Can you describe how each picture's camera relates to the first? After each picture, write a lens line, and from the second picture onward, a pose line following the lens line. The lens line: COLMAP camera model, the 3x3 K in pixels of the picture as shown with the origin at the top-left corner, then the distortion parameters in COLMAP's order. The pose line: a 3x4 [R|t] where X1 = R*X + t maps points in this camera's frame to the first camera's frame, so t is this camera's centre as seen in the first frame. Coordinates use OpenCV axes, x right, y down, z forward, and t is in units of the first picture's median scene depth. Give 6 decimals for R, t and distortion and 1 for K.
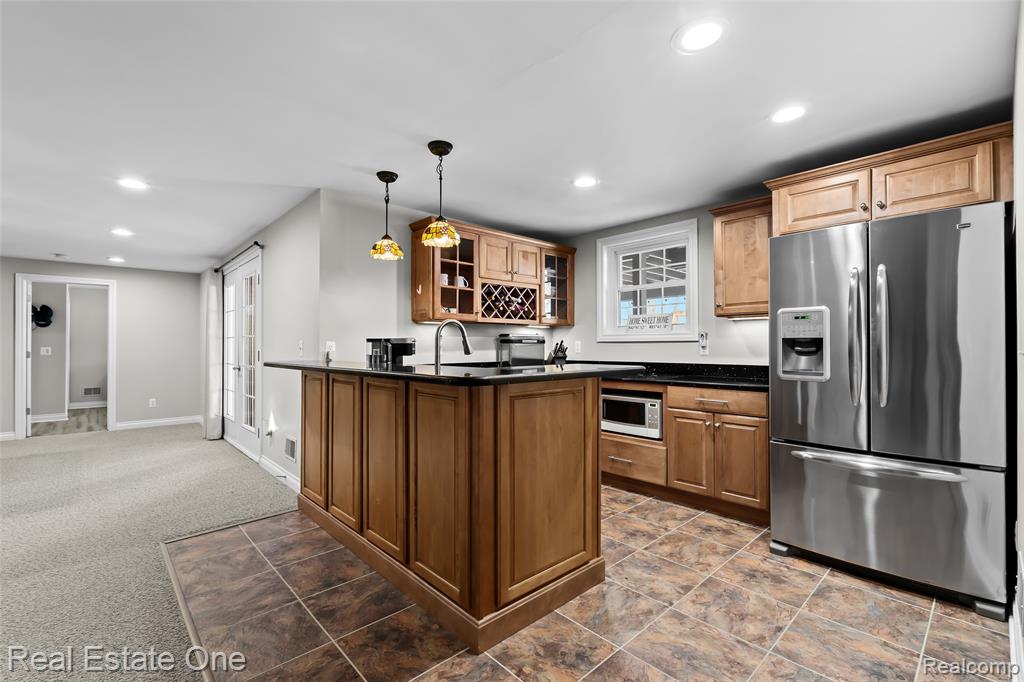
lens RADIAL K [[448.4, 0, 507.7], [0, 448.4, 344.8], [0, 0, 1]] dist [-0.001447, -0.000288]
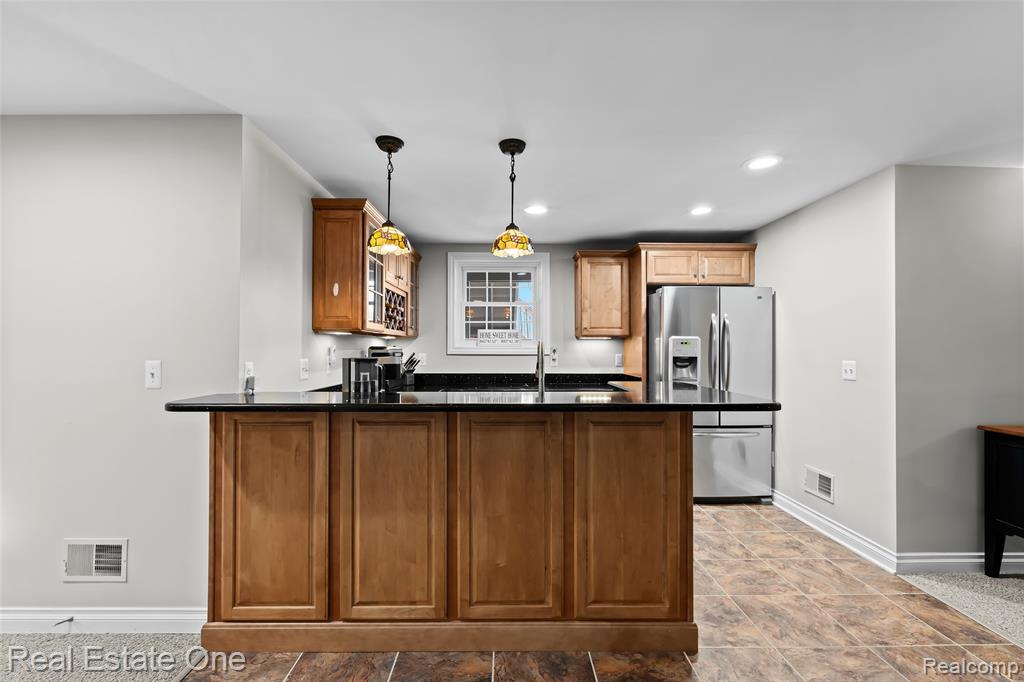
lens RADIAL K [[448.4, 0, 507.7], [0, 448.4, 344.8], [0, 0, 1]] dist [-0.001447, -0.000288]
pose [[0.671484, 0.009420, 0.740959, -0.733493], [-0.005696, 0.999955, -0.007551, -0.033914], [-0.740997, 0.000850, 0.671508, 0.366085]]
